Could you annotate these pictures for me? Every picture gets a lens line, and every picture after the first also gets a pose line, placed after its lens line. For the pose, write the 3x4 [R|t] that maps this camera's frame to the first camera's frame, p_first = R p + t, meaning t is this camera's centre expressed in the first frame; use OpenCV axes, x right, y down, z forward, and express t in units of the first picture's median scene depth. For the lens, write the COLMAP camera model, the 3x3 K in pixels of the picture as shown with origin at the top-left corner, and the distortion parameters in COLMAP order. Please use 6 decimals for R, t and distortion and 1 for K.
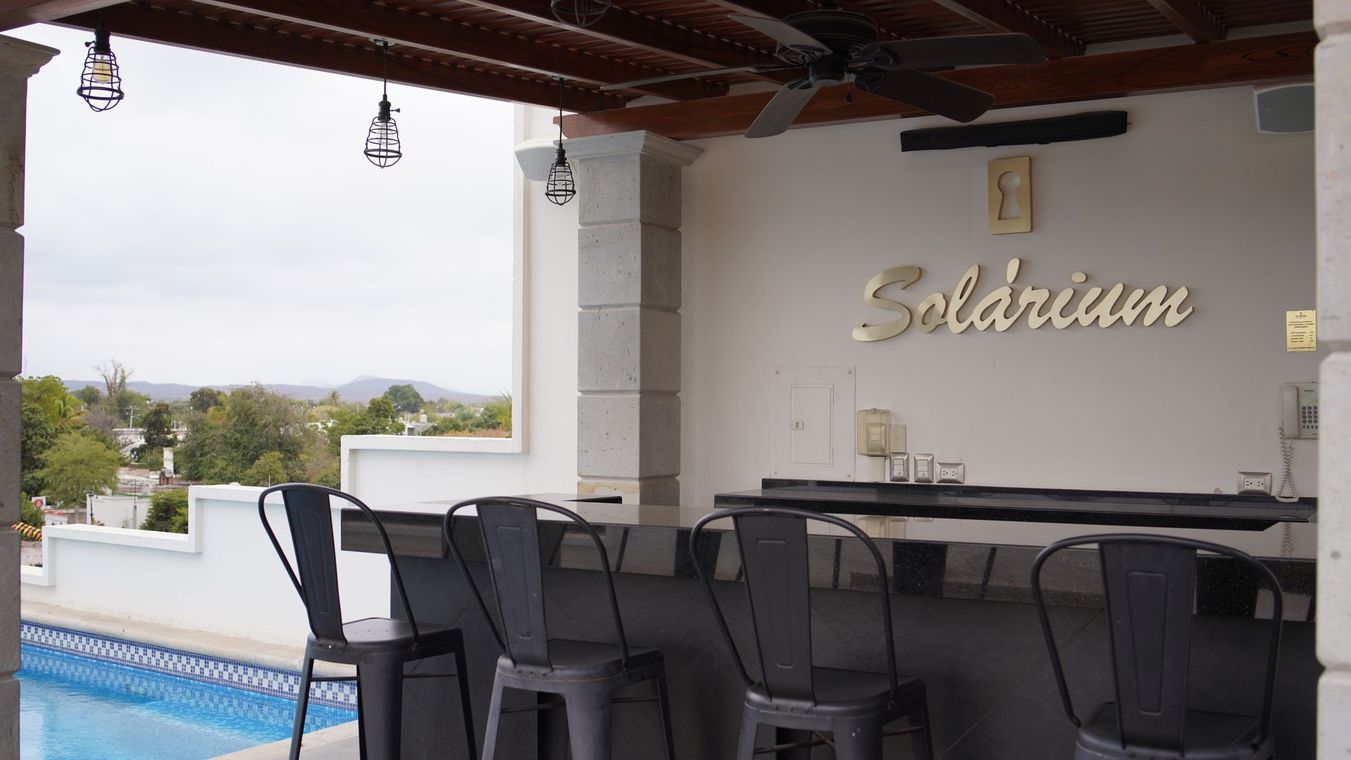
lens RADIAL K [[1379.8, 0, 676.3], [0, 1379.8, 381.7], [0, 0, 1]] dist [-0.081997, 0.000000]
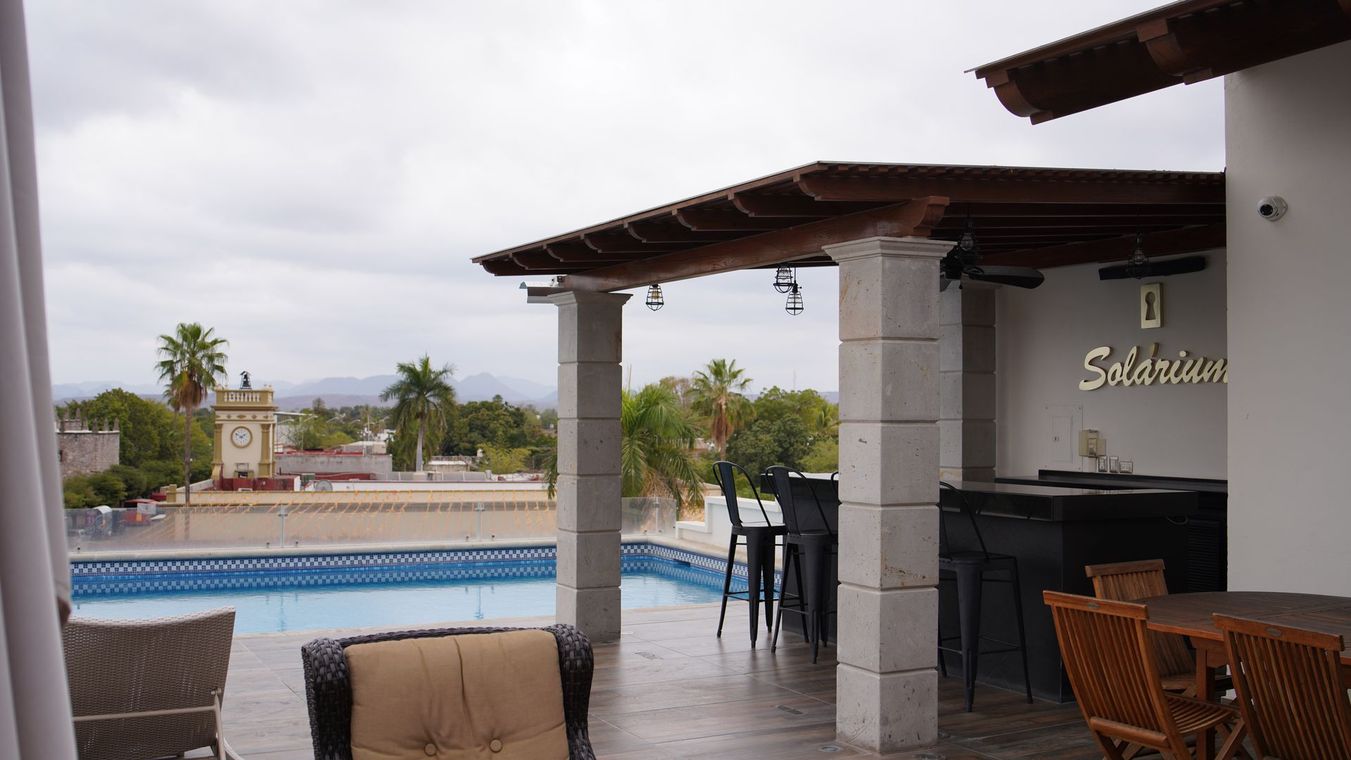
lens RADIAL K [[1379.8, 0, 675.5], [0, 1379.8, 382.0], [0, 0, 1]] dist [-0.081997, 0.000000]
pose [[0.858793, -0.013111, -0.512154, 0.594832], [0.009874, 0.999910, -0.009040, -0.030439], [0.512227, 0.002706, 0.858846, -0.760302]]
